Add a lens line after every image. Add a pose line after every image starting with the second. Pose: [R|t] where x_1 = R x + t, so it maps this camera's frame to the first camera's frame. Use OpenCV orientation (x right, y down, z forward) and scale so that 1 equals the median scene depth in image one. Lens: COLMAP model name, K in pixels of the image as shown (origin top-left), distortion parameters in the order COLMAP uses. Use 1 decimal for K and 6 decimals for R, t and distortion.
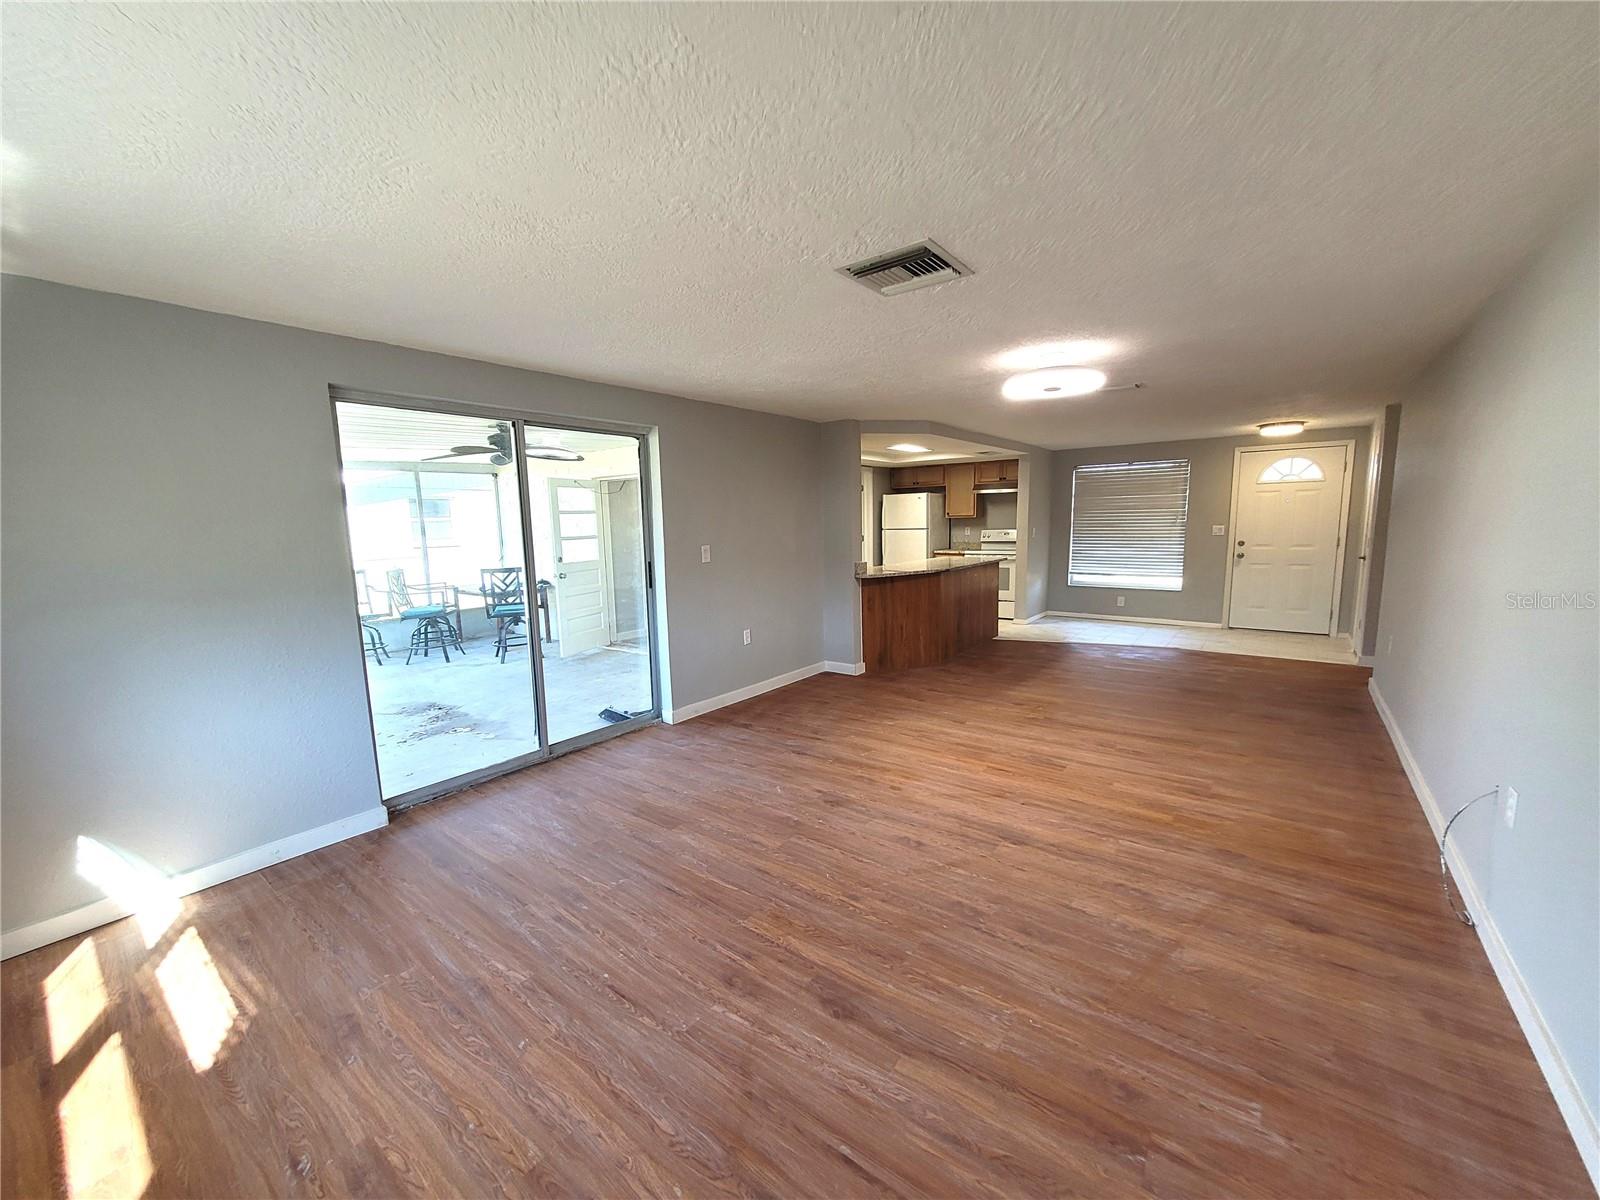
lens RADIAL K [[625.4, 0, 793.3], [0, 625.4, 610.3], [0, 0, 1]] dist [0.003018, -0.000926]
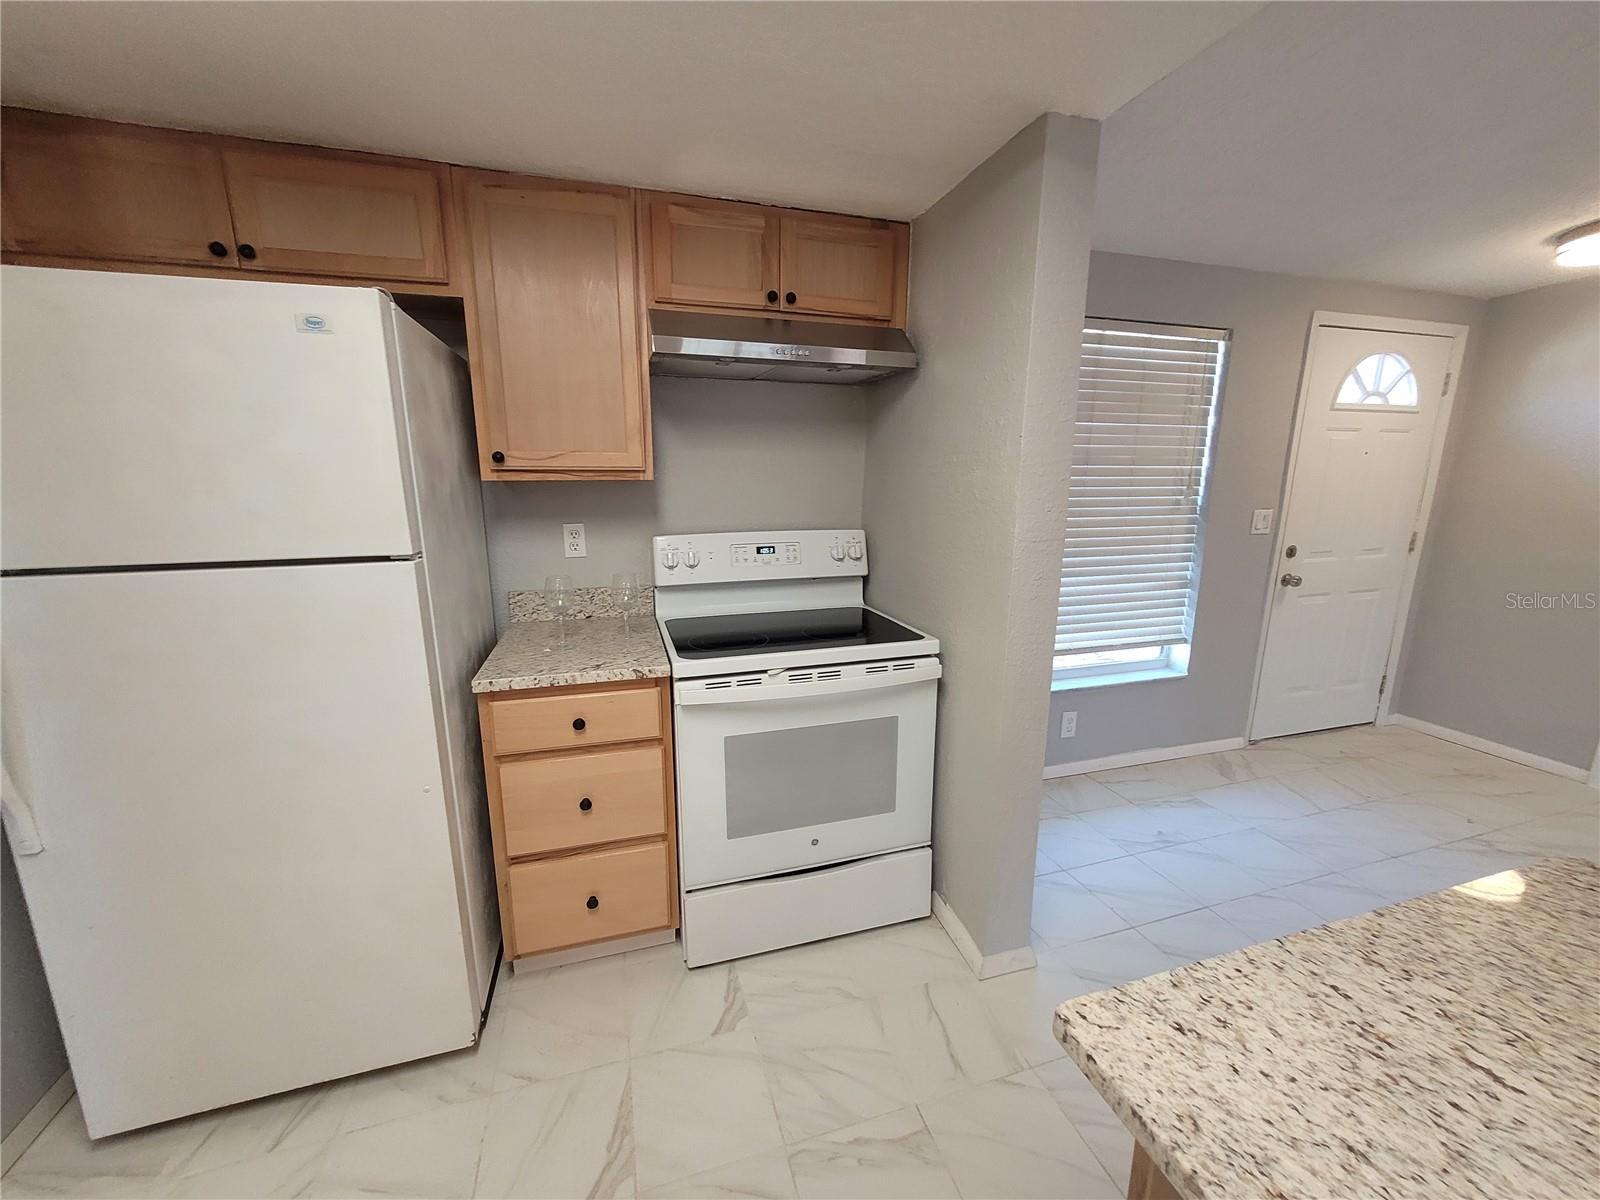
lens RADIAL K [[625.4, 0, 798.6], [0, 625.4, 606.0], [0, 0, 1]] dist [0.003018, -0.000926]
pose [[0.570081, -0.150340, 0.807716, 0.170080], [0.106701, 0.988337, 0.108650, -0.145904], [-0.814630, 0.024245, 0.579474, 0.984253]]
